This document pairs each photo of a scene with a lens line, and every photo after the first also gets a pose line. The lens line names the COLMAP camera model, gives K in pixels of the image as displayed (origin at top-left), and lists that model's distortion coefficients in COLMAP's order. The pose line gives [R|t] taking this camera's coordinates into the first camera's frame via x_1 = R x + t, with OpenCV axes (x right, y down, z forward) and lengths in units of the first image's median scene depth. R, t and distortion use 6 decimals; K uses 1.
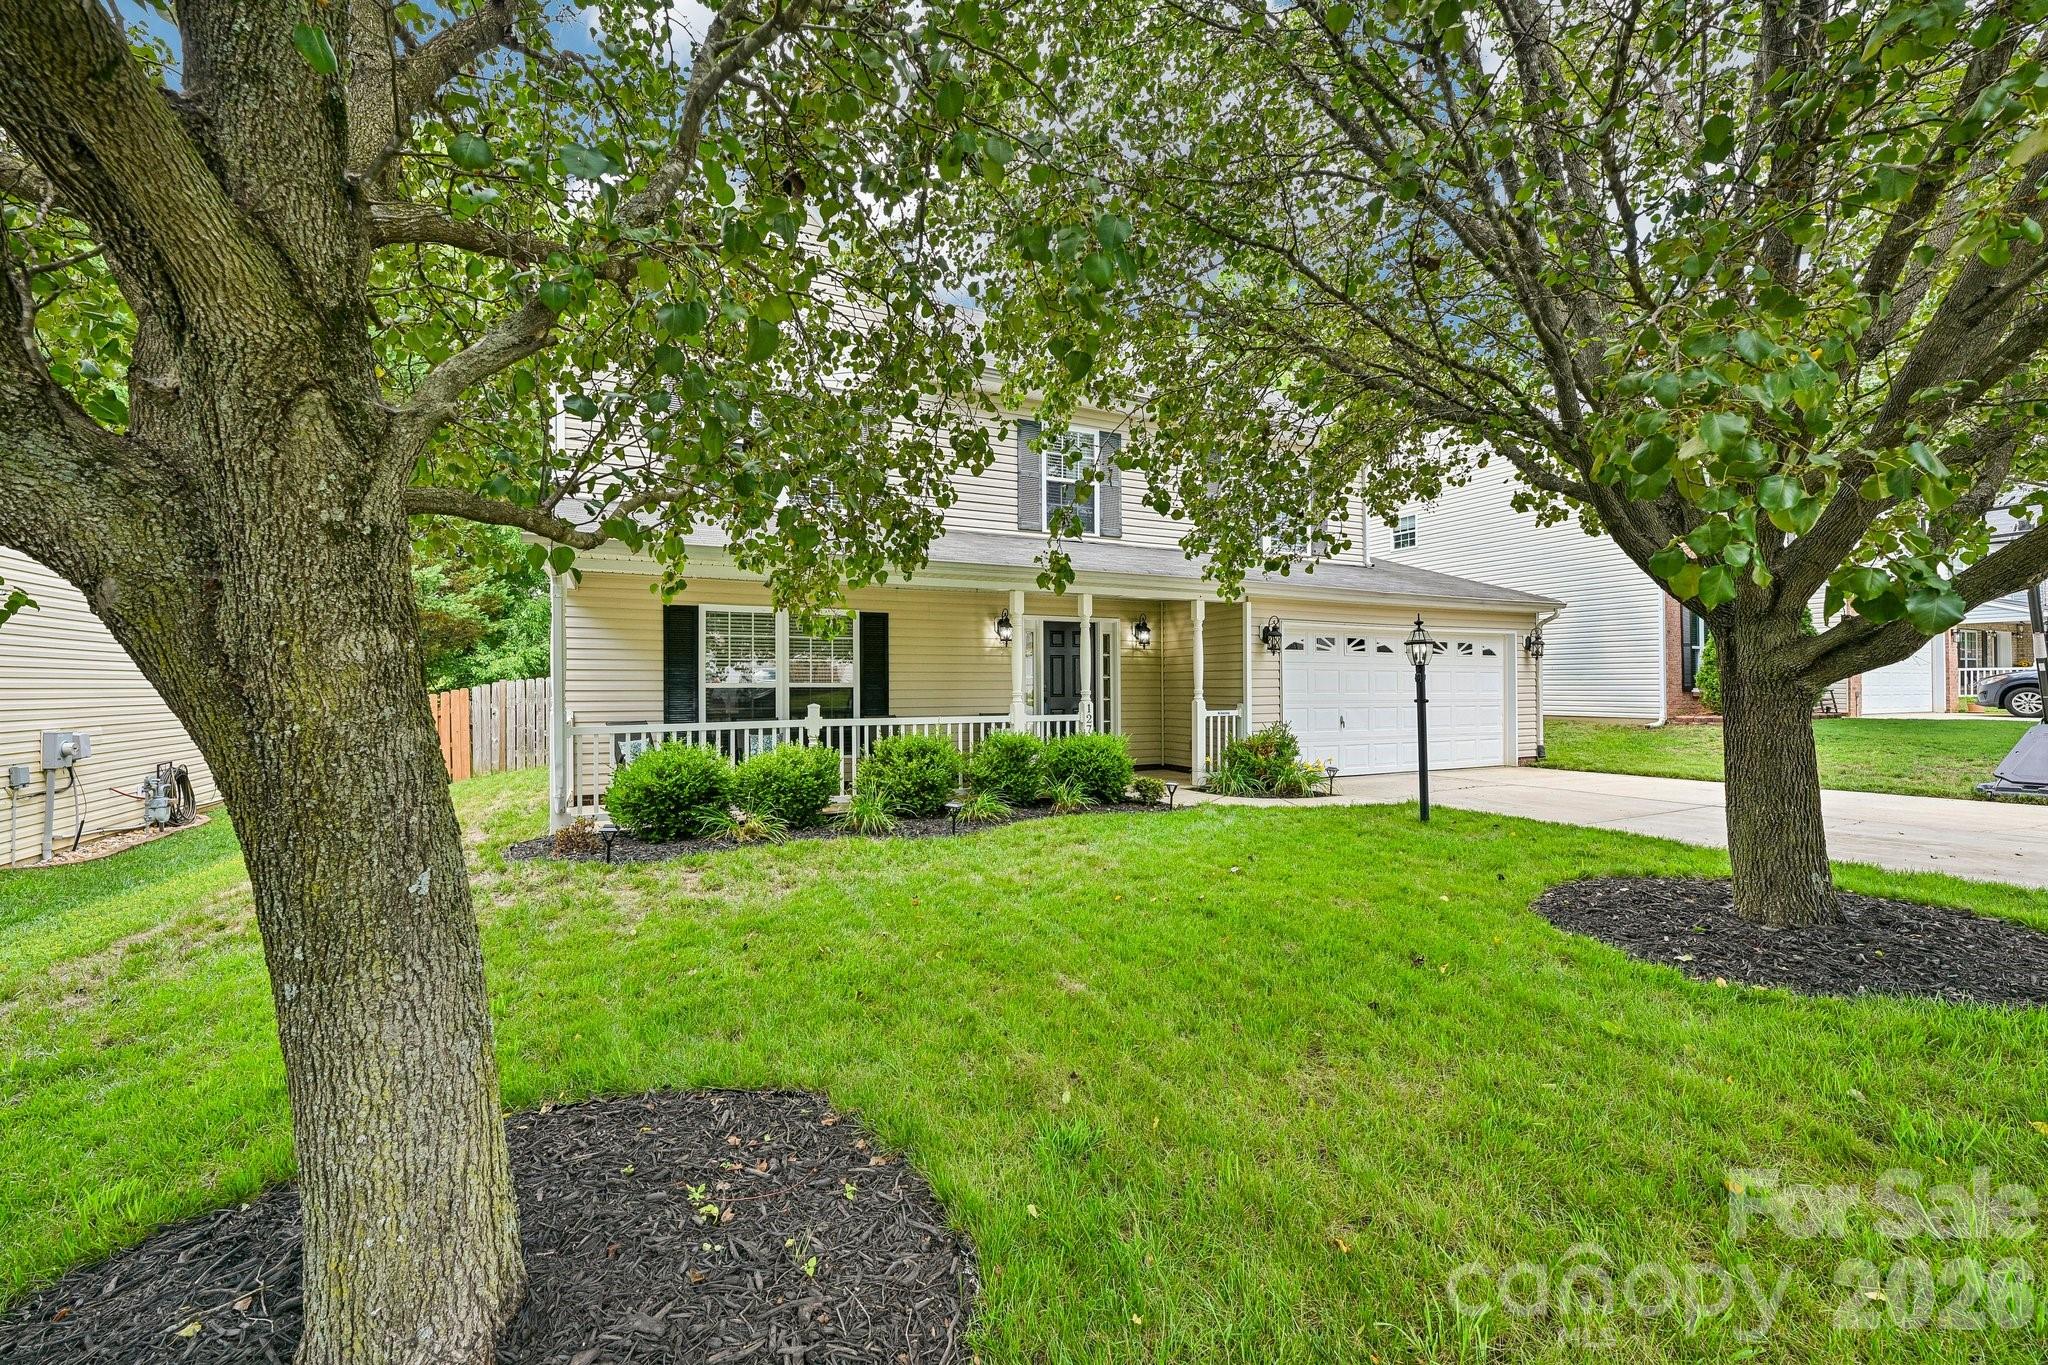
lens RADIAL K [[823.2, 0, 1017.5], [0, 823.2, 687.9], [0, 0, 1]] dist [-0.003606, 0.000235]
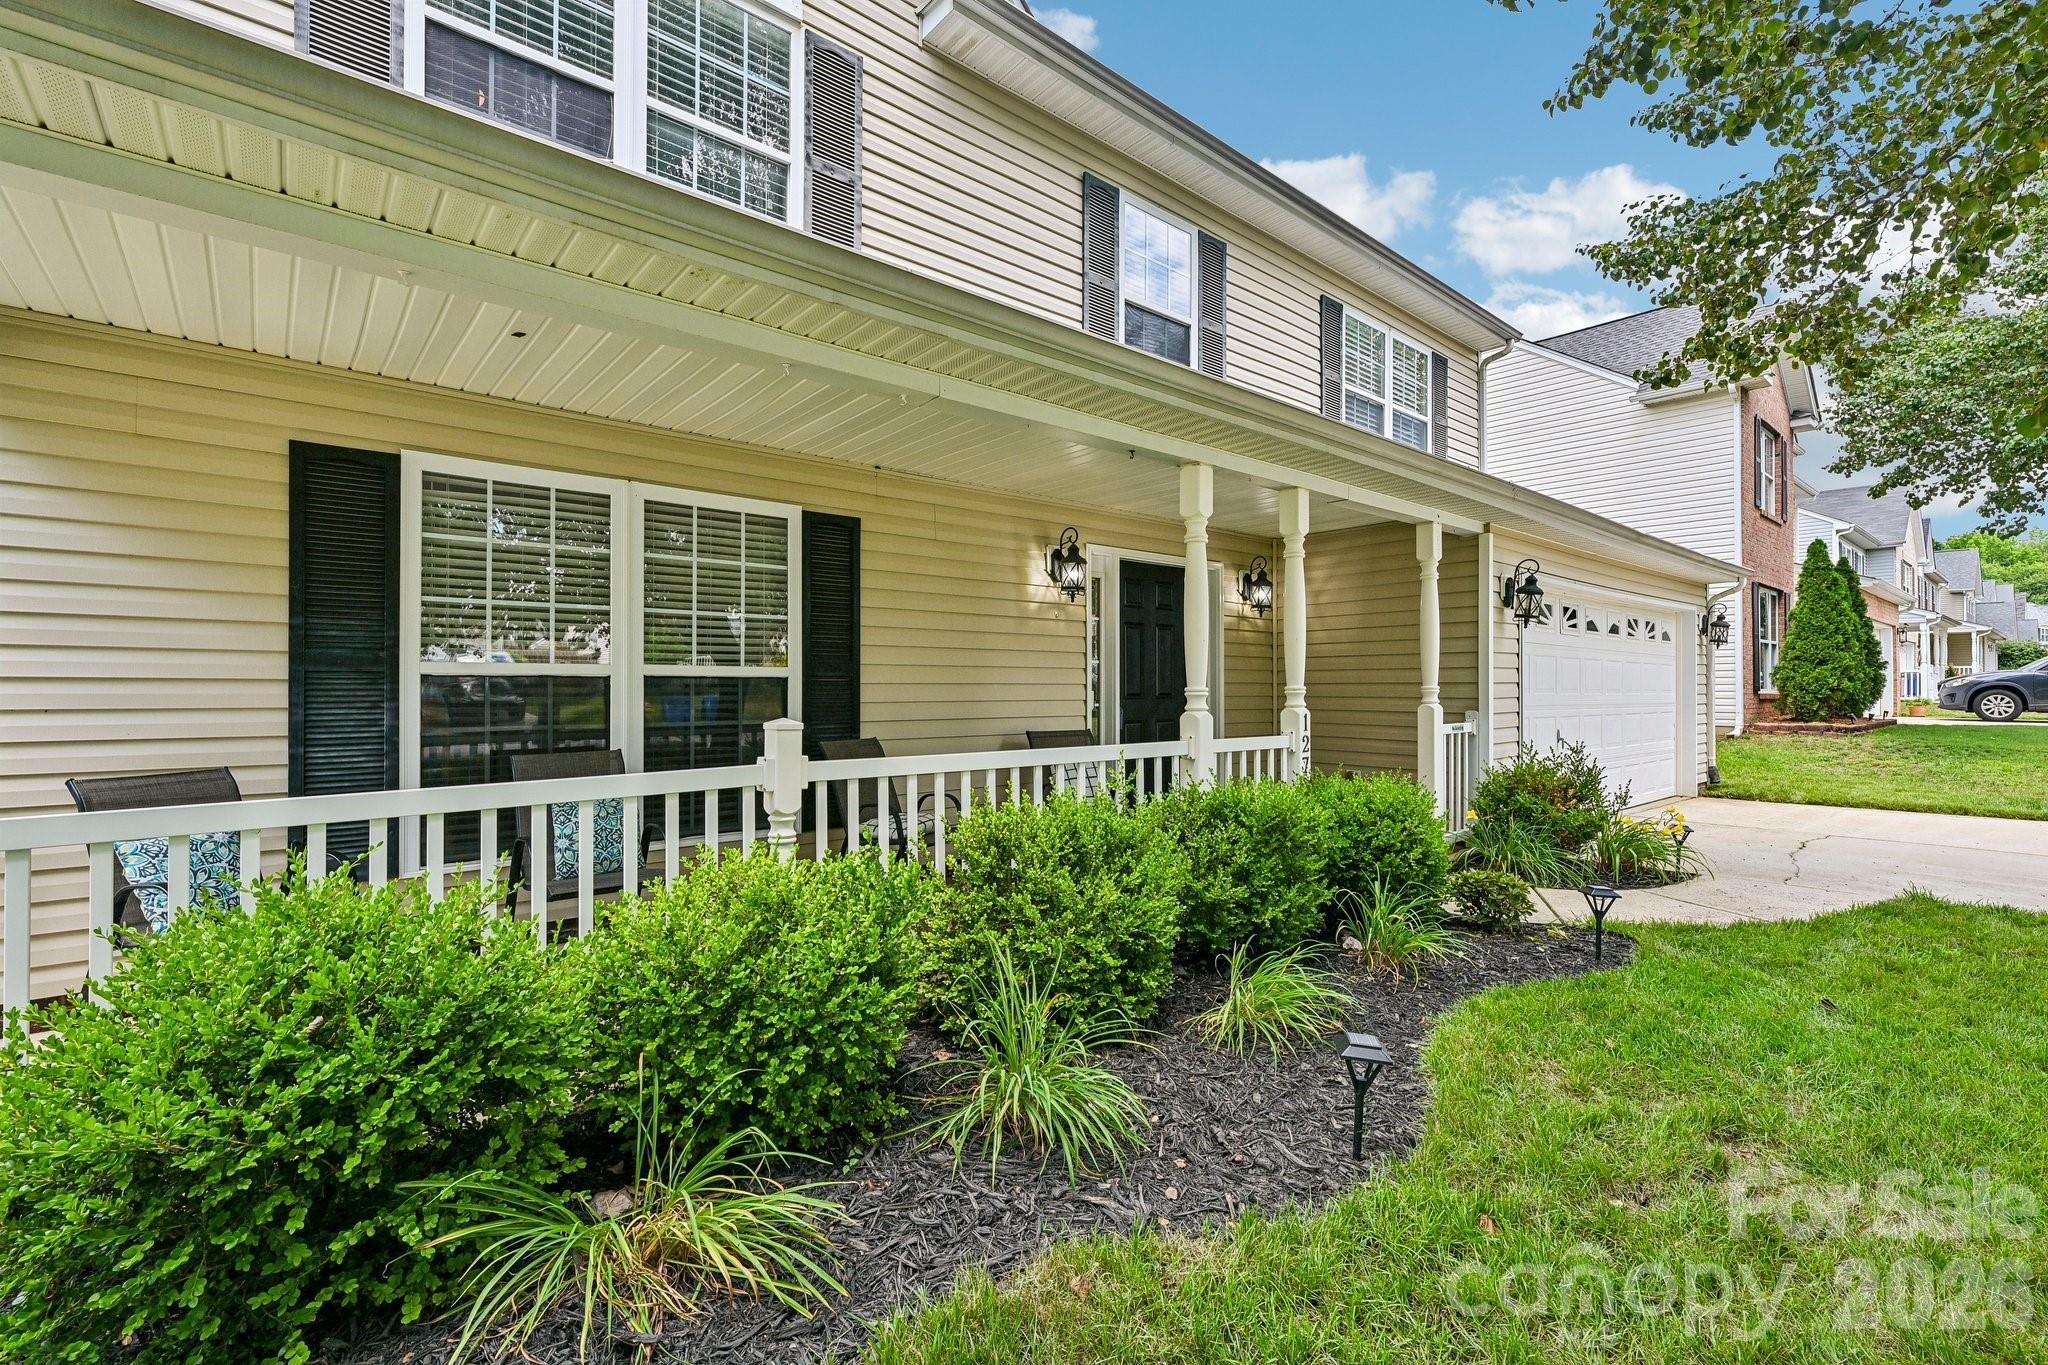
lens RADIAL K [[906.0, 0, 1017.6], [0, 906.0, 685.8], [0, 0, 1]] dist [-0.001826, -0.000898]
pose [[0.968483, 0.005139, 0.249029, -0.195914], [-0.004555, 0.999985, -0.002922, 0.004731], [-0.249040, 0.001696, 0.968492, 0.478187]]
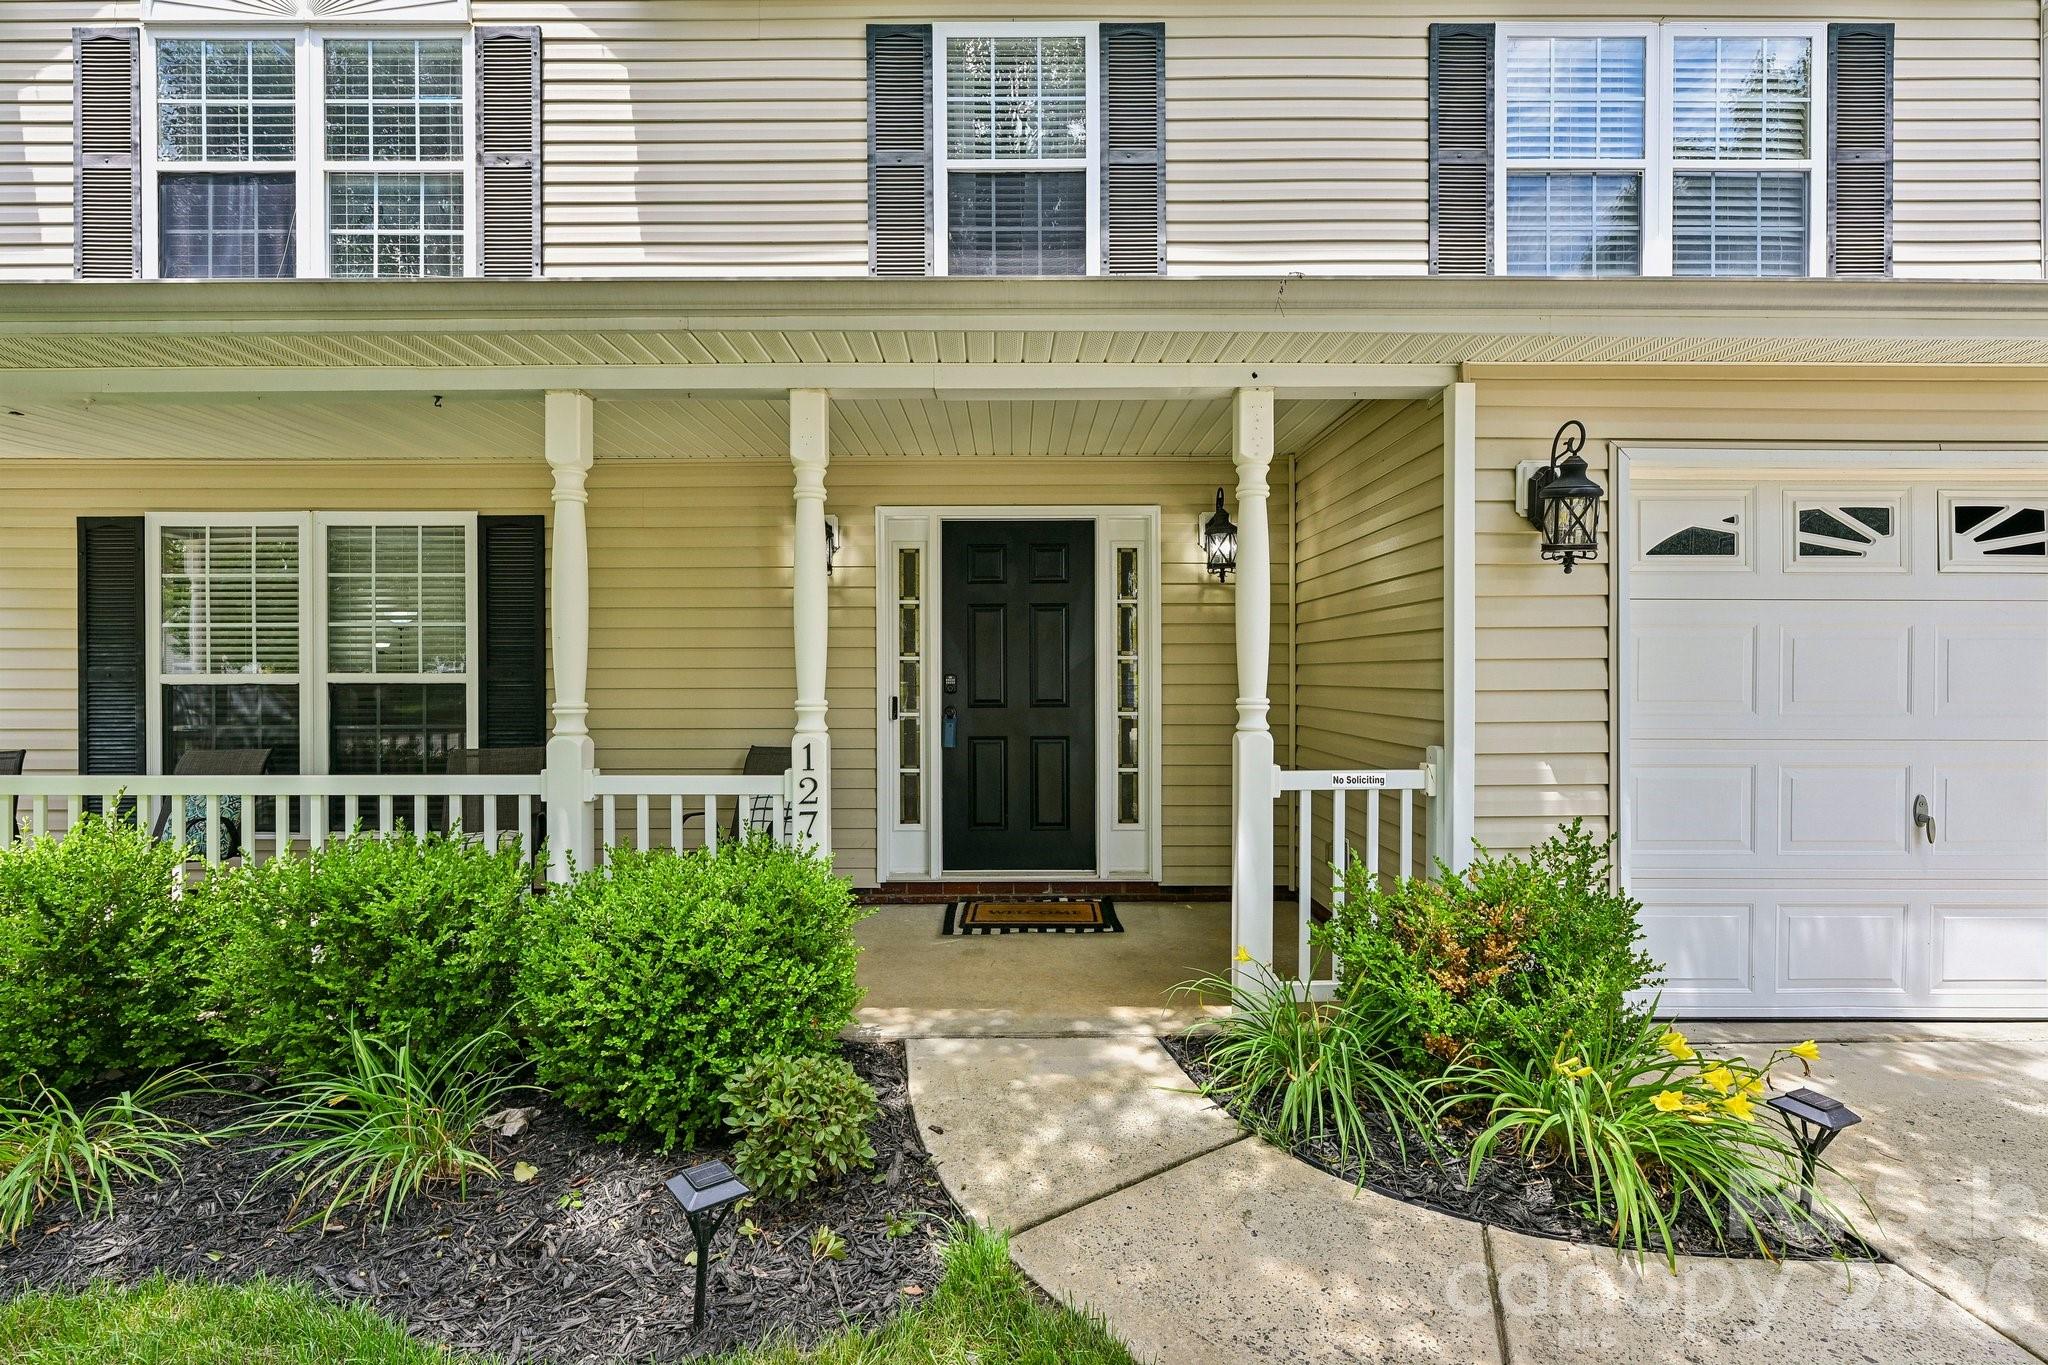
lens RADIAL K [[906.0, 0, 1016.5], [0, 906.0, 680.0], [0, 0, 1]] dist [-0.001826, -0.000898]
pose [[0.900175, 0.004686, -0.435504, 0.282095], [-0.001589, 0.999971, 0.007475, -0.006646], [0.435526, -0.006037, 0.900156, 0.667785]]
